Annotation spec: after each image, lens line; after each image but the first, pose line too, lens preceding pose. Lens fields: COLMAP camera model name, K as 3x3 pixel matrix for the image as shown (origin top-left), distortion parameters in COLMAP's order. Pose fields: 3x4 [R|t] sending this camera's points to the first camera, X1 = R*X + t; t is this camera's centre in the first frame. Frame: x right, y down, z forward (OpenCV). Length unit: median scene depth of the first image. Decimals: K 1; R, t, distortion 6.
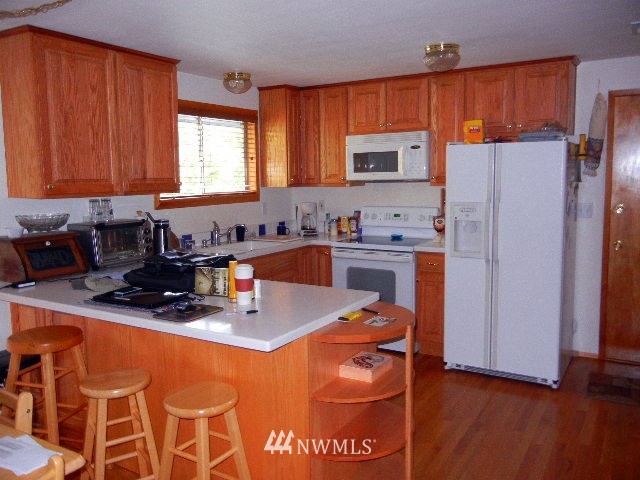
lens RADIAL K [[556.5, 0, 319.4], [0, 556.5, 238.9], [0, 0, 1]] dist [0.036821, -0.008099]
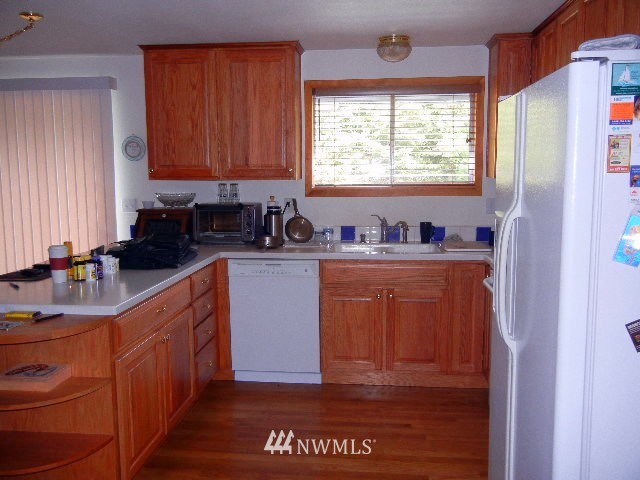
lens RADIAL K [[556.5, 0, 318.6], [0, 556.5, 239.6], [0, 0, 1]] dist [0.036821, -0.008099]
pose [[0.404390, 0.120335, -0.906636, 0.697485], [-0.103507, 0.990959, 0.085359, -0.071042], [0.908710, 0.059325, 0.413190, 0.691085]]
